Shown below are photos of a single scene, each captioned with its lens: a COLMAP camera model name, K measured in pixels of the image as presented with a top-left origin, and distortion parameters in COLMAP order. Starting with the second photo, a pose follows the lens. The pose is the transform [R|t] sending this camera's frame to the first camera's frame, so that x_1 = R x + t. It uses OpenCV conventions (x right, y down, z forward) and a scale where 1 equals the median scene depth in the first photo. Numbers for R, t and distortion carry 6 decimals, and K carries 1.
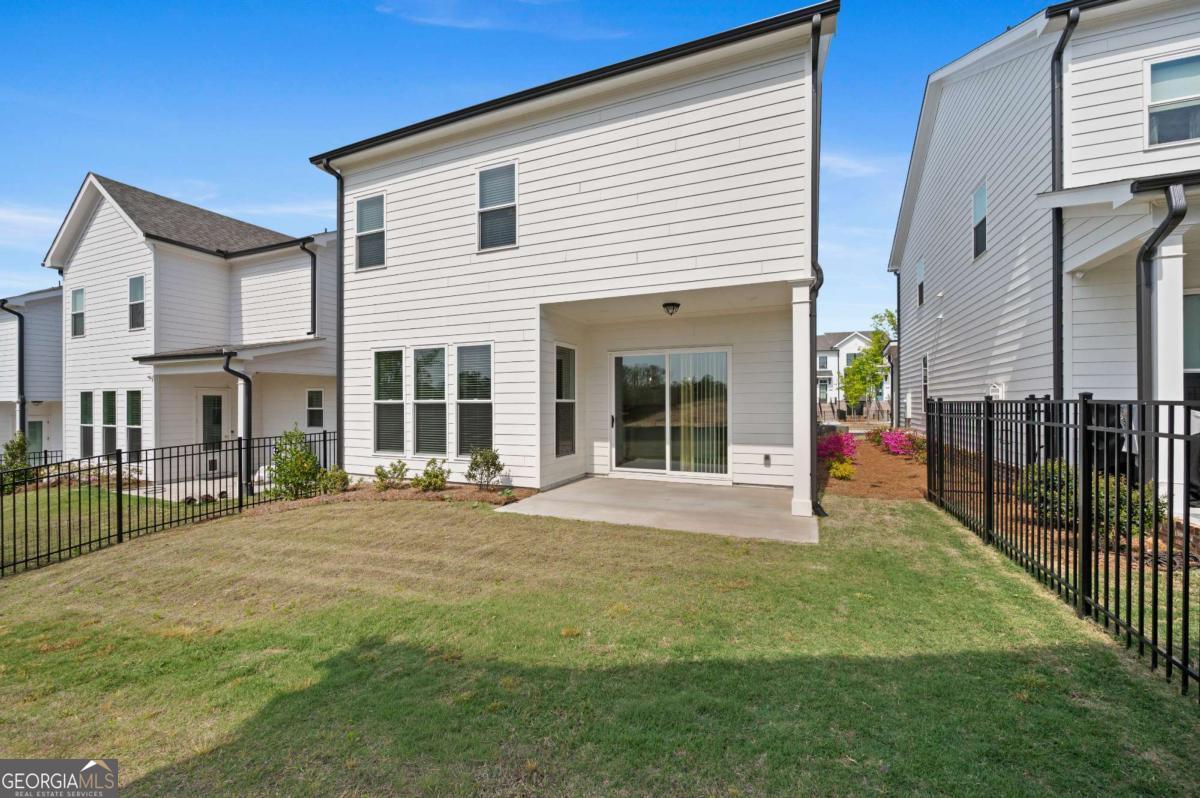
lens RADIAL K [[473.2, 0, 603.9], [0, 473.2, 402.7], [0, 0, 1]] dist [-0.001691, -0.000042]
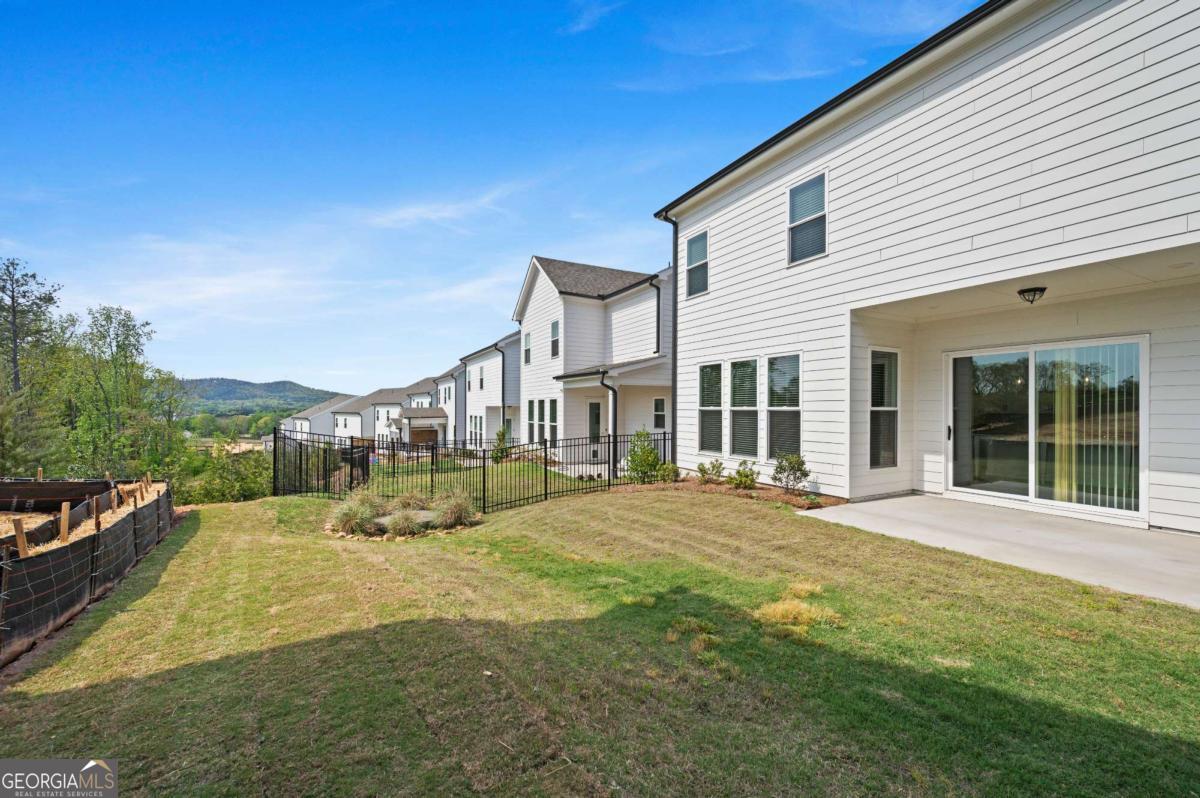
lens RADIAL K [[473.2, 0, 605.0], [0, 473.2, 409.3], [0, 0, 1]] dist [-0.001691, -0.000042]
pose [[0.780710, 0.007329, -0.624851, 0.077209], [-0.005436, 0.999973, 0.004936, -0.004969], [0.624870, -0.000457, 0.780729, -0.073939]]
